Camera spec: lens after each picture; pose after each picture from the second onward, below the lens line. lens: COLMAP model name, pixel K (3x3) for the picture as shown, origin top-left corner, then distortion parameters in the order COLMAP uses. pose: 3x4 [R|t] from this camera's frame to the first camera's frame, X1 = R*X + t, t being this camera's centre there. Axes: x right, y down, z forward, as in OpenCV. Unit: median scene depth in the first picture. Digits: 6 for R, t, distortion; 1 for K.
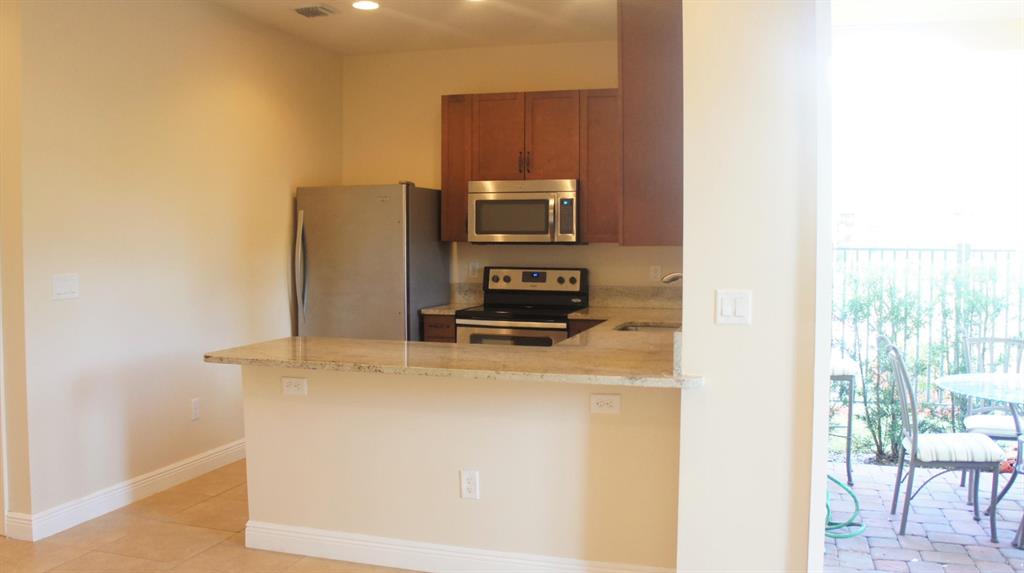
lens RADIAL K [[888.9, 0, 512.0], [0, 888.9, 286.5], [0, 0, 1]] dist [-0.200202, 0.154165]
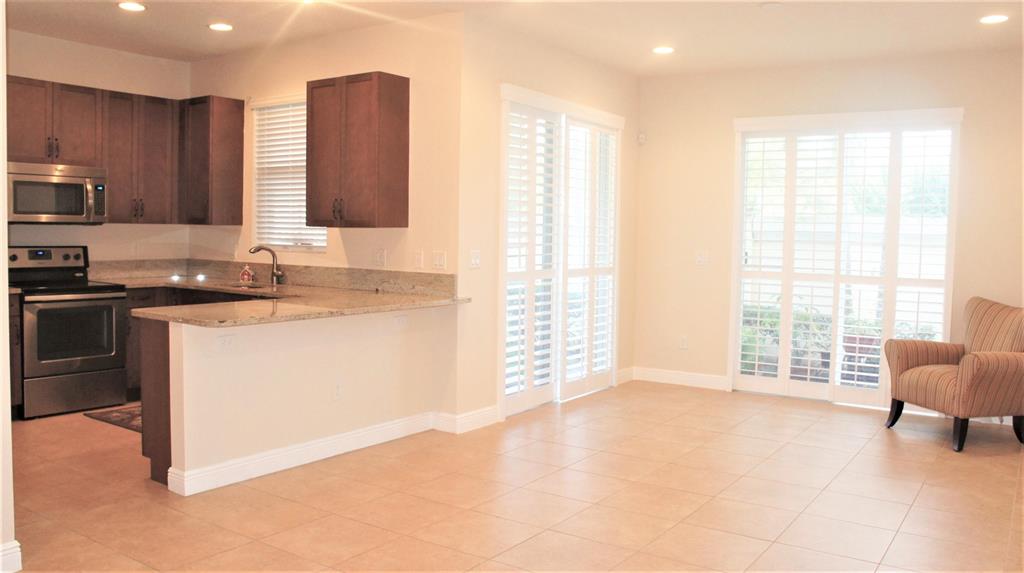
lens RADIAL K [[811.0, 0, 515.0], [0, 811.0, 278.5], [0, 0, 1]] dist [-0.167723, 0.117034]
pose [[0.327519, -0.052883, 0.943363, -0.695773], [0.032234, 0.998477, 0.044781, -0.005883], [-0.944294, 0.015741, 0.328725, 0.164634]]
